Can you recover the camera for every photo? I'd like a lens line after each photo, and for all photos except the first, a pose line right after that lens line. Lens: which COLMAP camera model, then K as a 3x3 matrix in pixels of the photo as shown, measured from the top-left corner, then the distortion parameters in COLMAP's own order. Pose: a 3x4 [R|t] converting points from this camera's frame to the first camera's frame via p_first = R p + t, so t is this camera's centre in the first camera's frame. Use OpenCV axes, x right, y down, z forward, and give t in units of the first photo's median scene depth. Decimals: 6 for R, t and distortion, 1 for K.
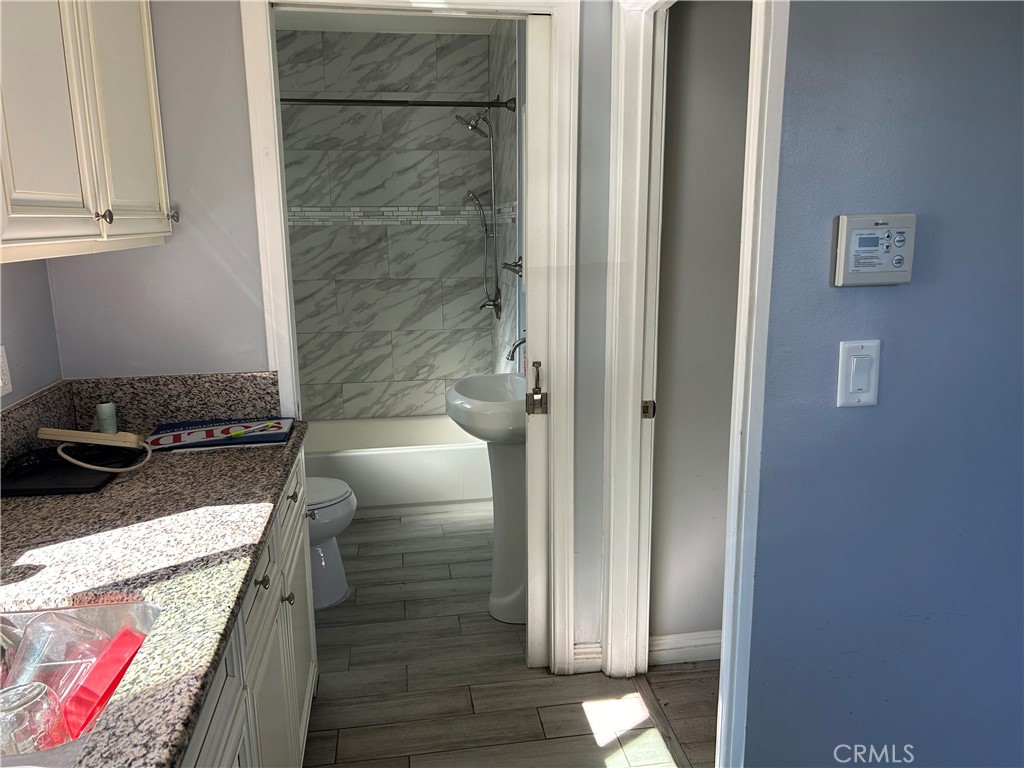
lens RADIAL K [[779.5, 0, 515.0], [0, 779.5, 385.4], [0, 0, 1]] dist [0.056140, -0.053651]
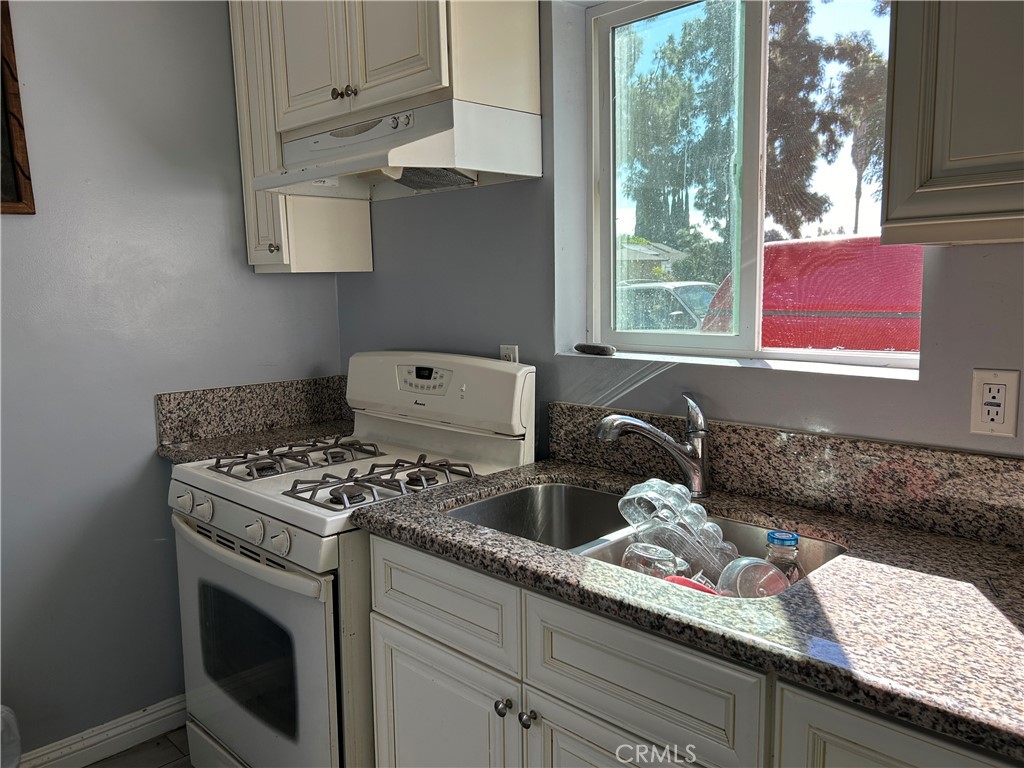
lens RADIAL K [[779.5, 0, 508.9], [0, 779.5, 385.0], [0, 0, 1]] dist [0.056140, -0.053651]
pose [[-0.803610, 0.105632, -0.585707, 0.189822], [-0.098062, 0.947172, 0.305366, -0.150191], [0.587022, 0.302831, -0.750799, 0.959089]]
